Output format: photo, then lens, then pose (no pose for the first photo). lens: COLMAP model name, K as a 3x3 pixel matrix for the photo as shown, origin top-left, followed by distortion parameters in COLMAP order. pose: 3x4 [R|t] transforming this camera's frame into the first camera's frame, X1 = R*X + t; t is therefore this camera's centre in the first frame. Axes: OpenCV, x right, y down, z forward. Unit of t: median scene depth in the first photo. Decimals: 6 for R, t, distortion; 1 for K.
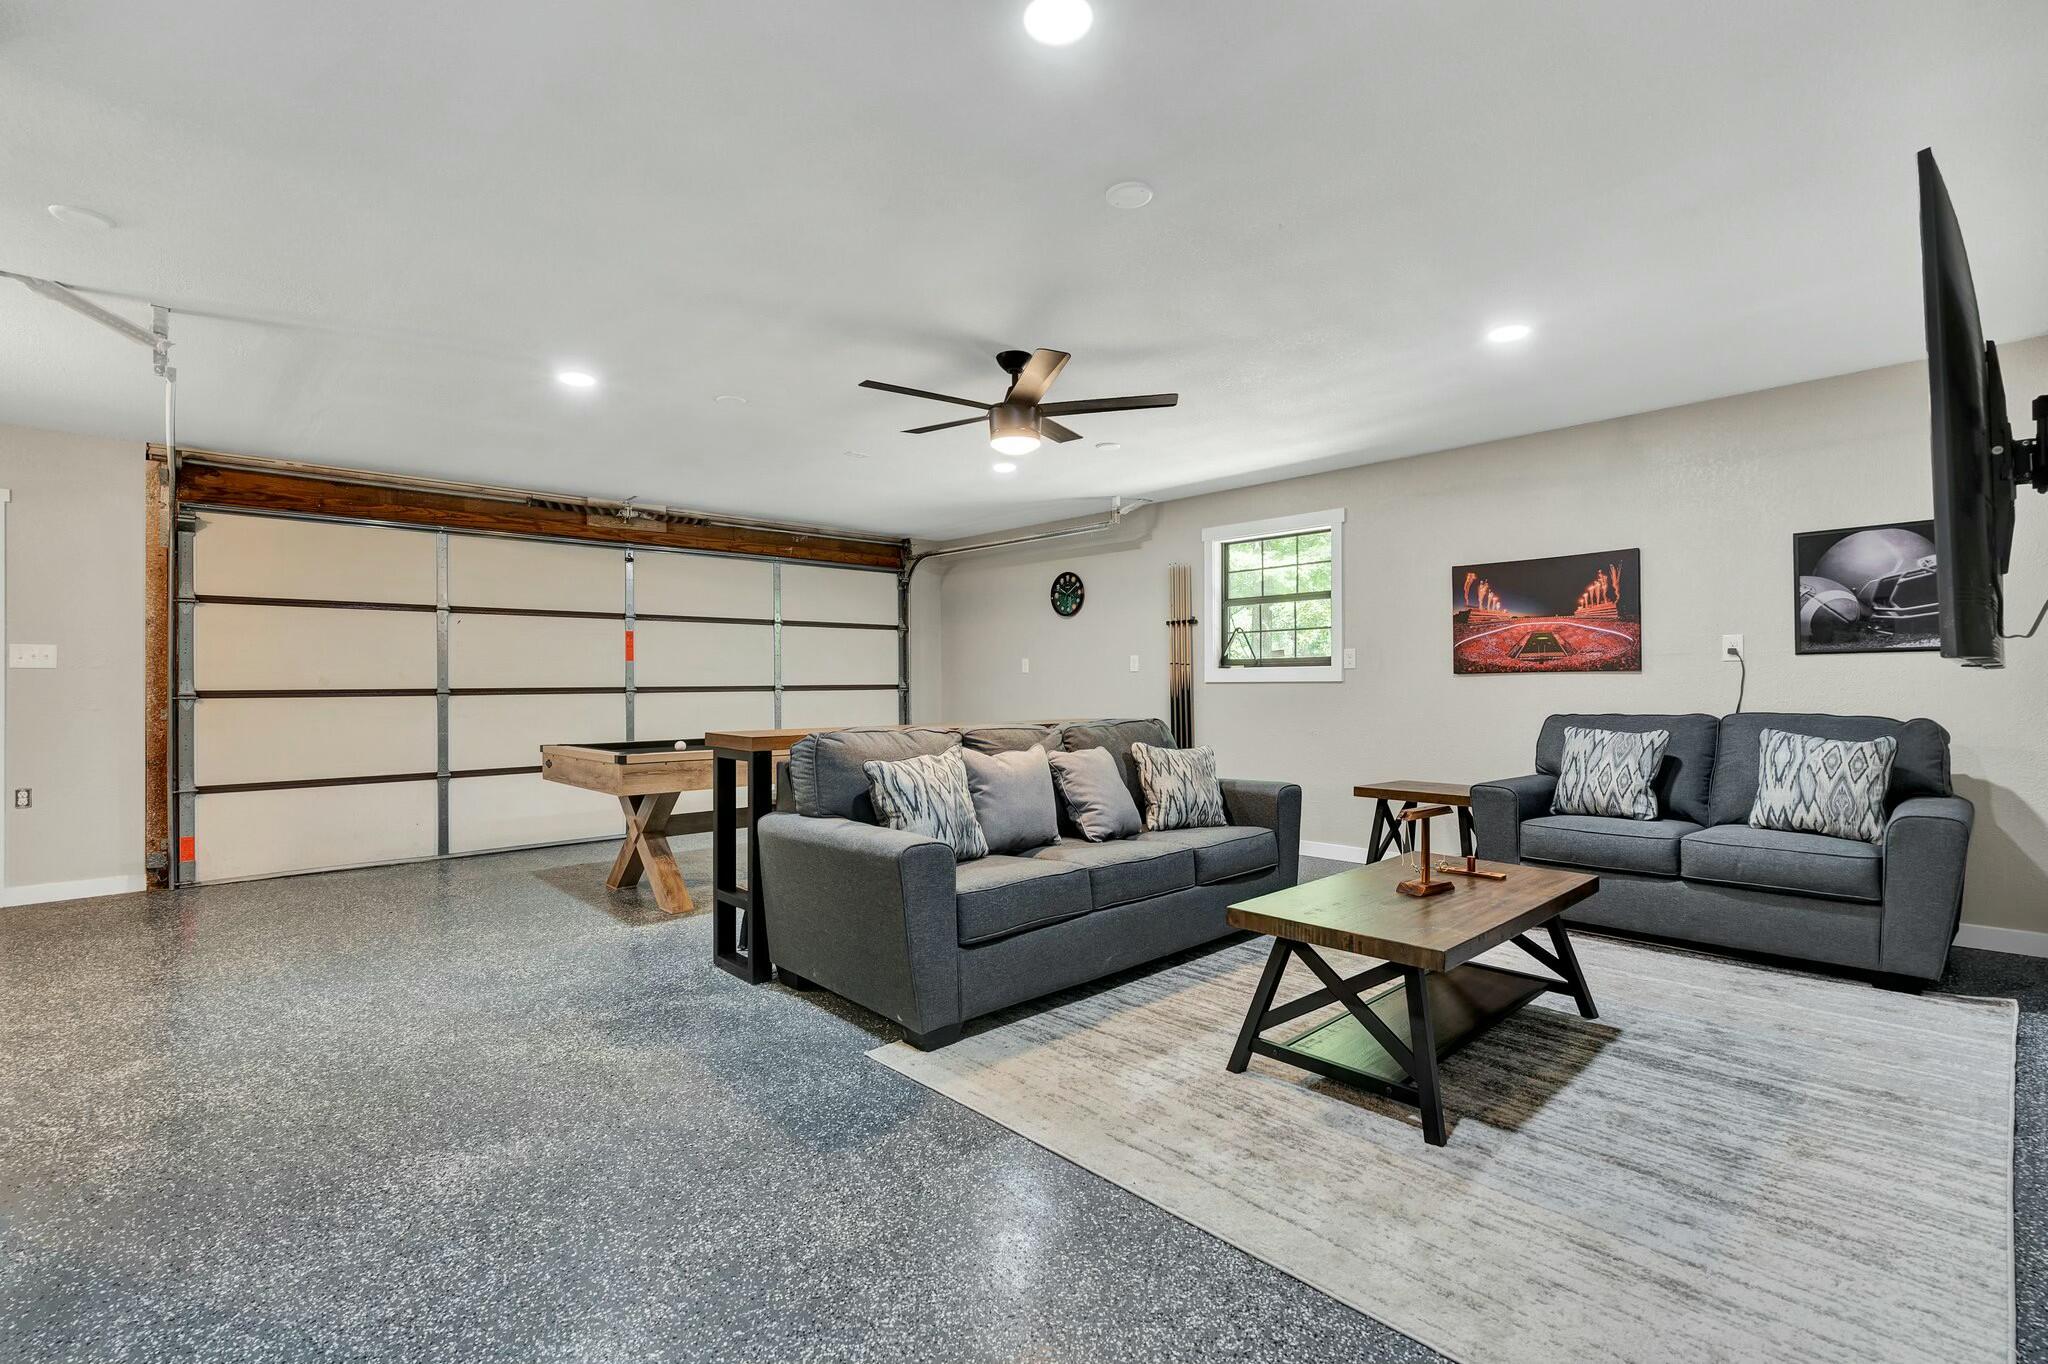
lens RADIAL K [[928.0, 0, 1018.5], [0, 928.0, 679.7], [0, 0, 1]] dist [-0.006681, 0.001946]
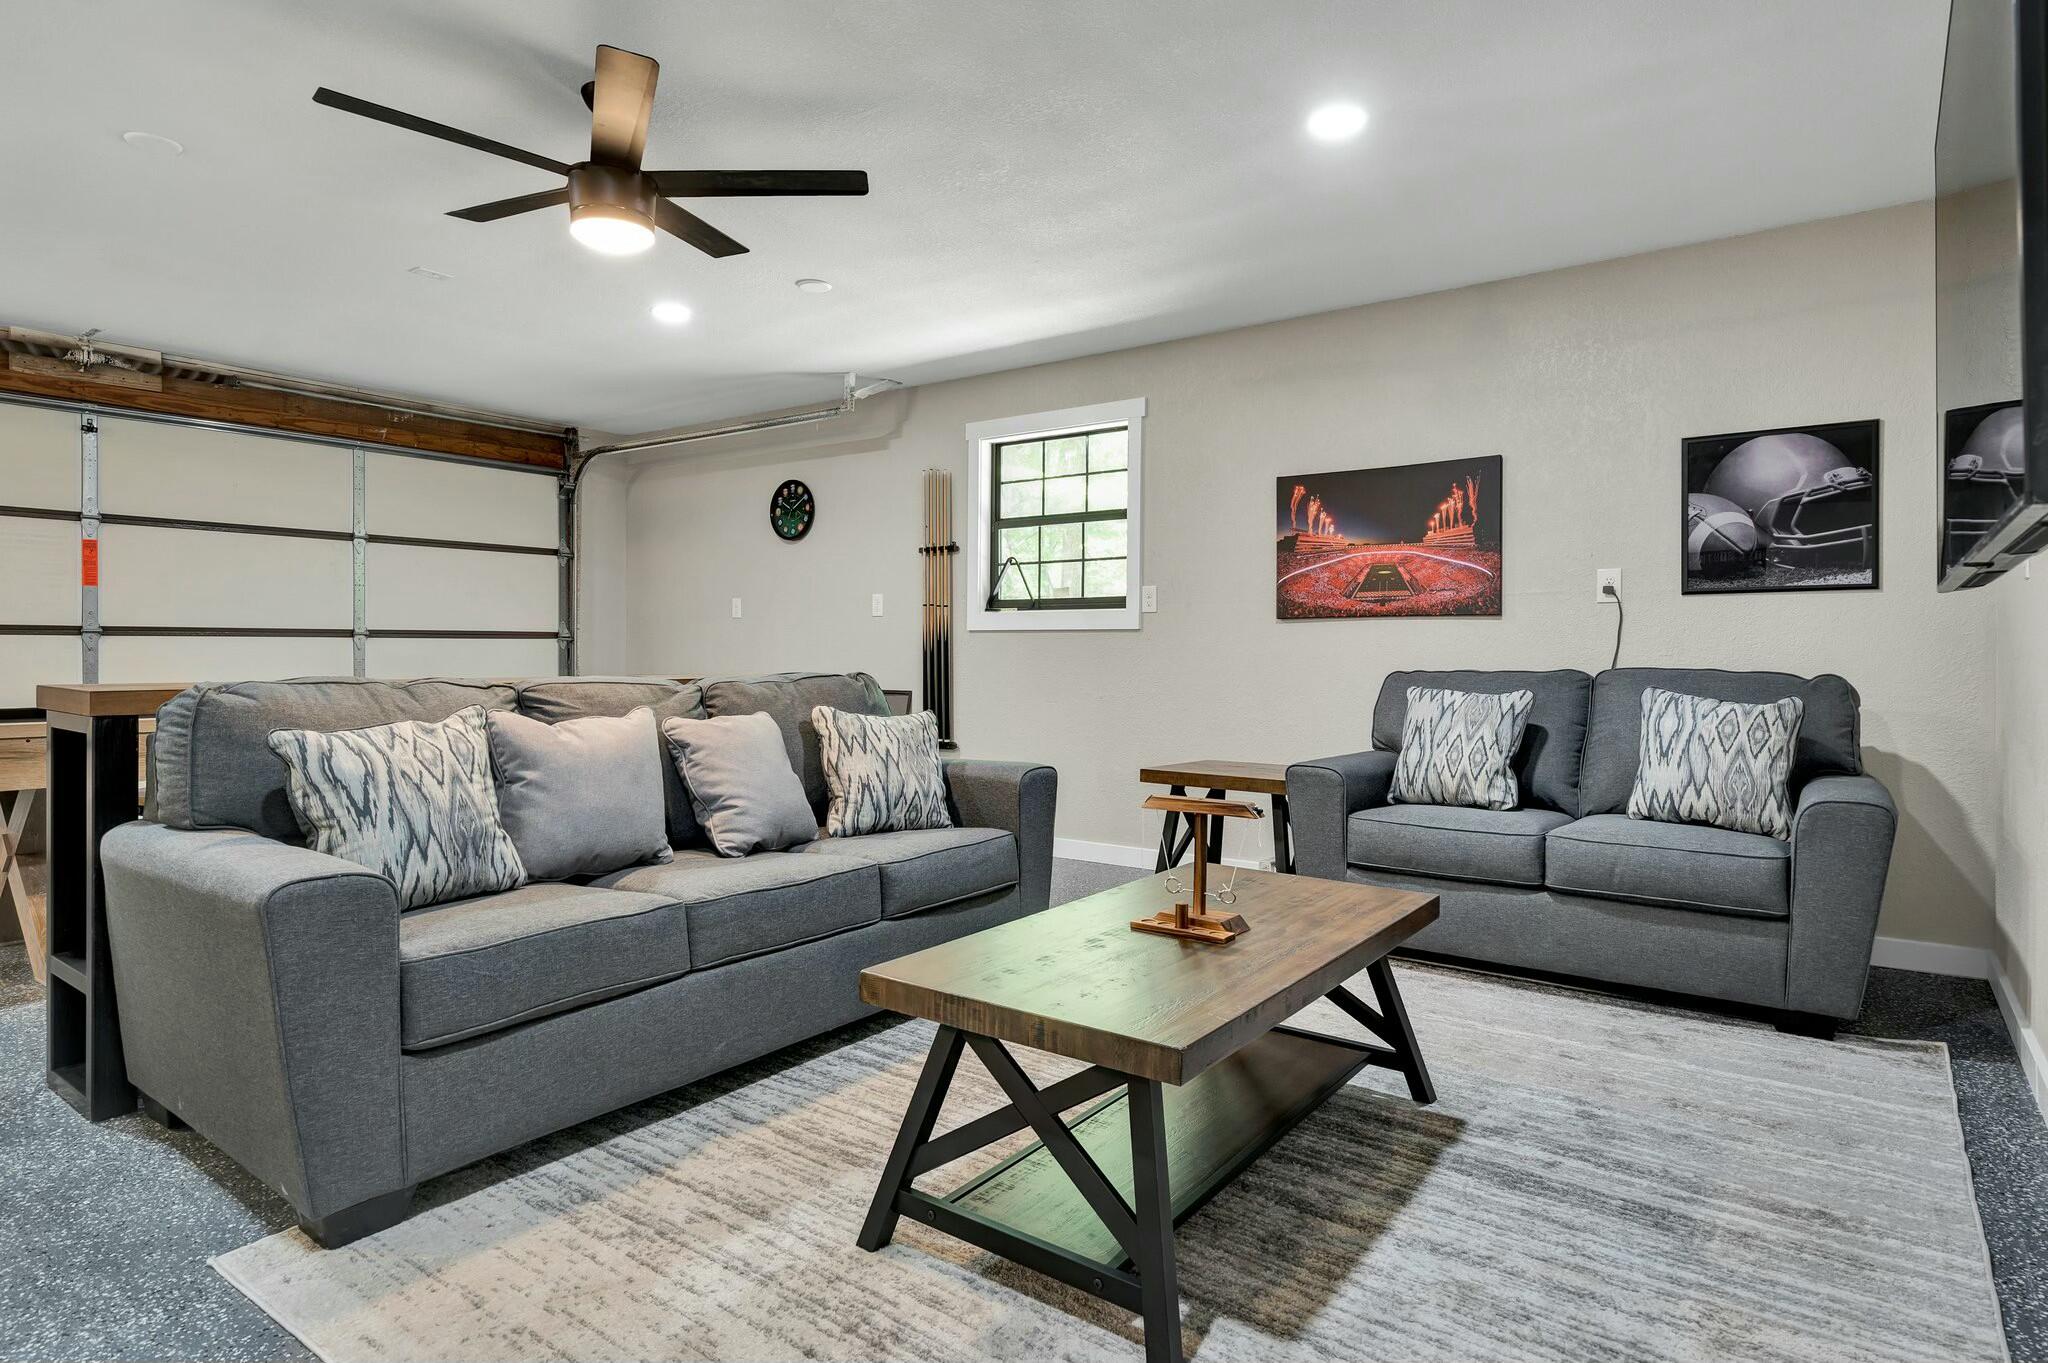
lens RADIAL K [[1125.2, 0, 1014.6], [0, 1125.2, 655.4], [0, 0, 1]] dist [0.001694, 0.002755]
pose [[0.983210, 0.009512, 0.182228, 0.129463], [-0.011483, 0.999886, 0.009764, 0.023689], [-0.182115, -0.011692, 0.983208, 0.188986]]
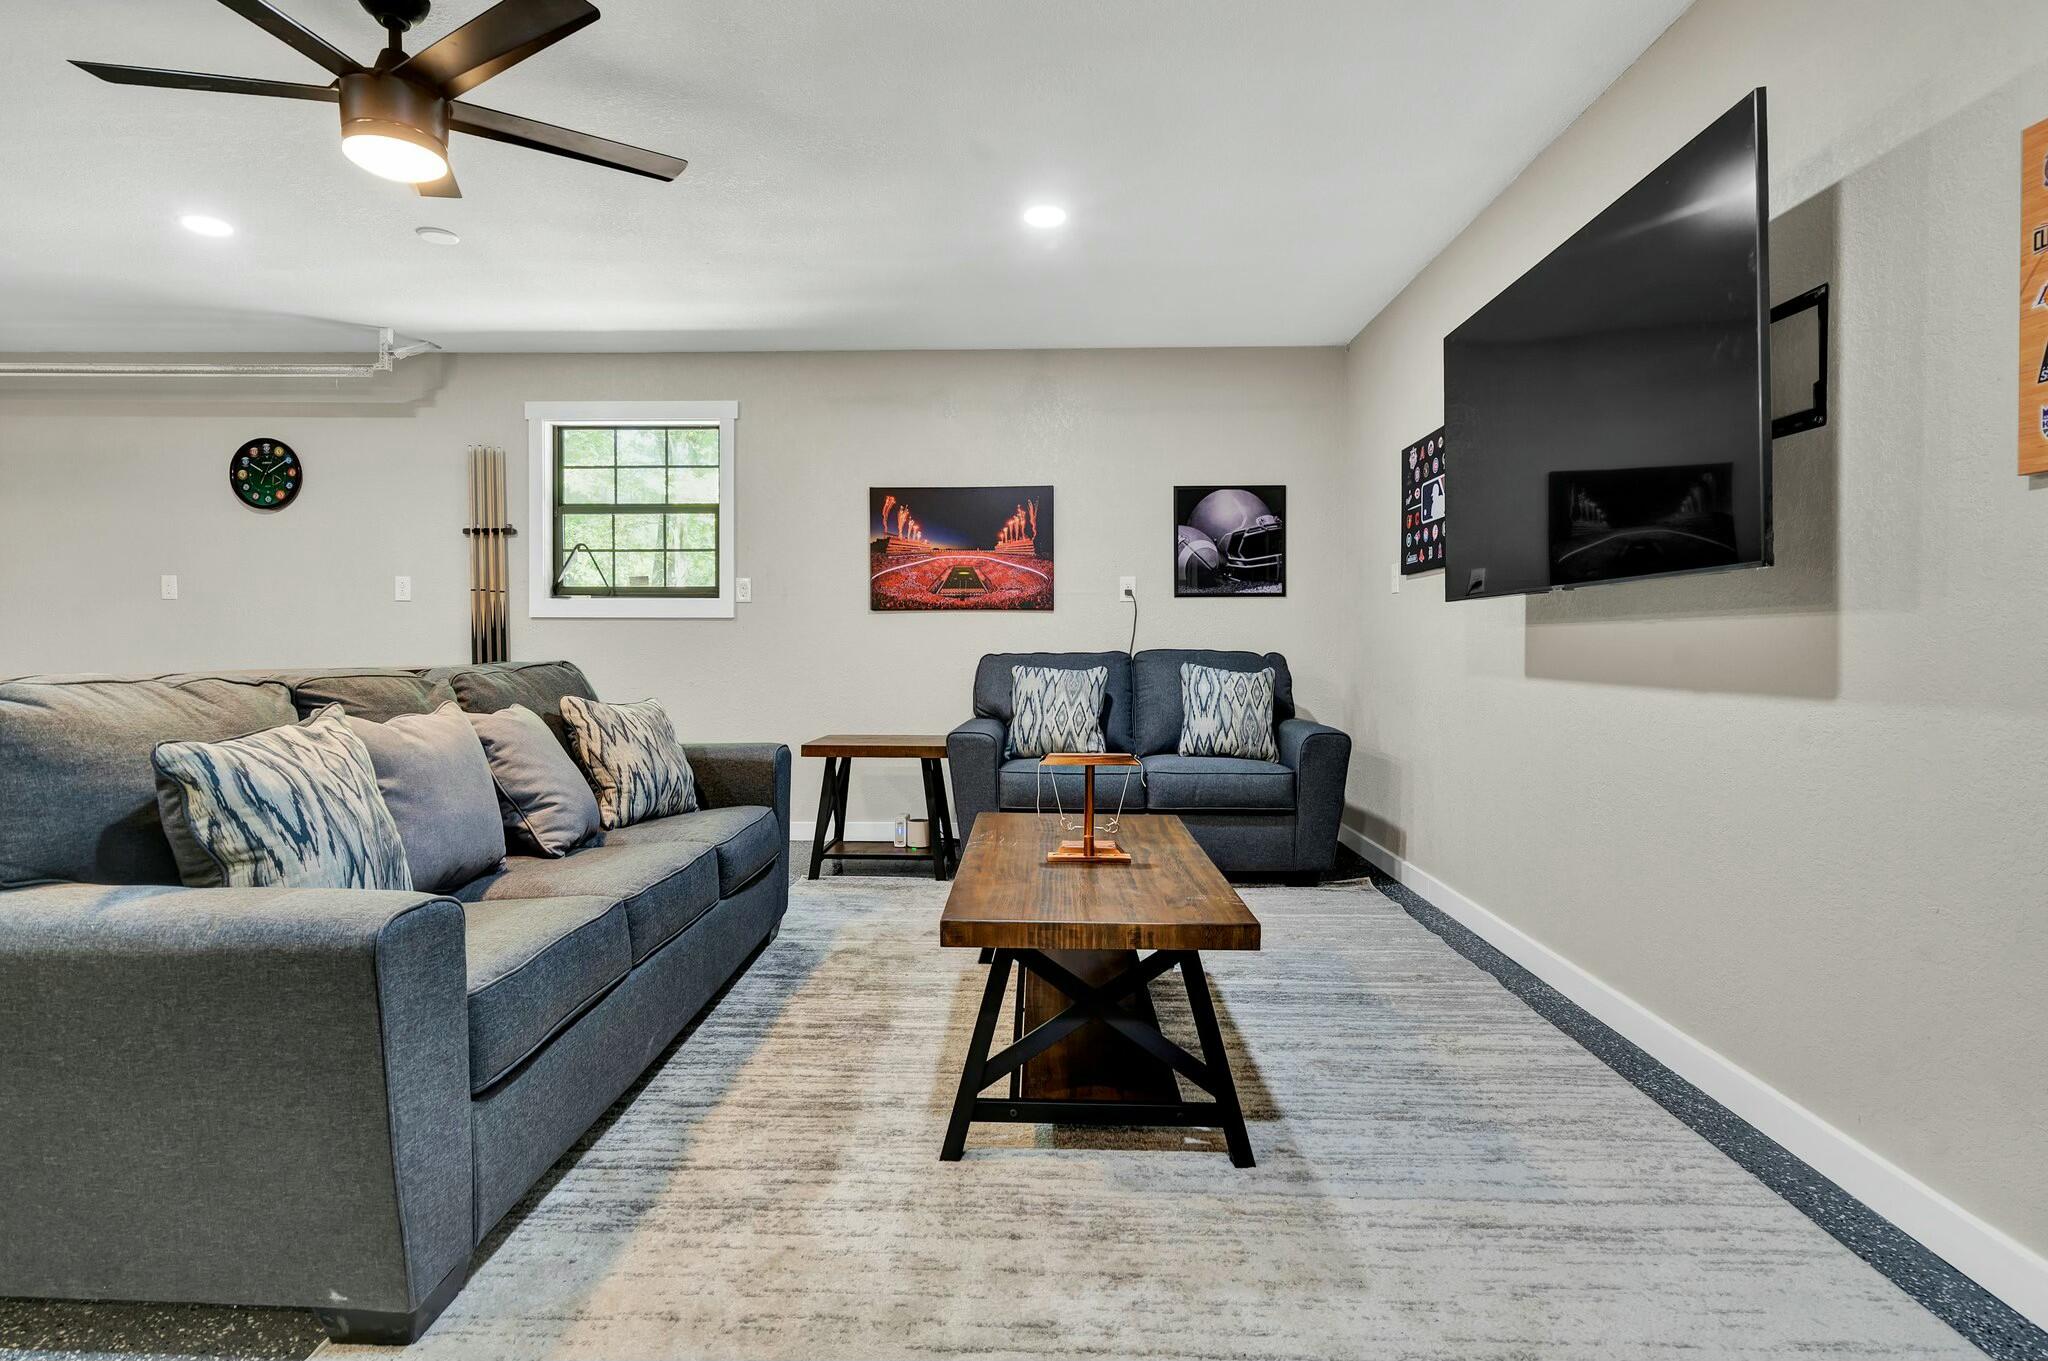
lens RADIAL K [[1040.0, 0, 1016.7], [0, 1040.0, 660.0], [0, 0, 1]] dist [0.001045, -0.000657]
pose [[0.699760, -0.006988, 0.714344, -0.189230], [-0.009994, 0.999759, 0.019570, 0.028095], [-0.714309, -0.020833, 0.699521, 0.299929]]
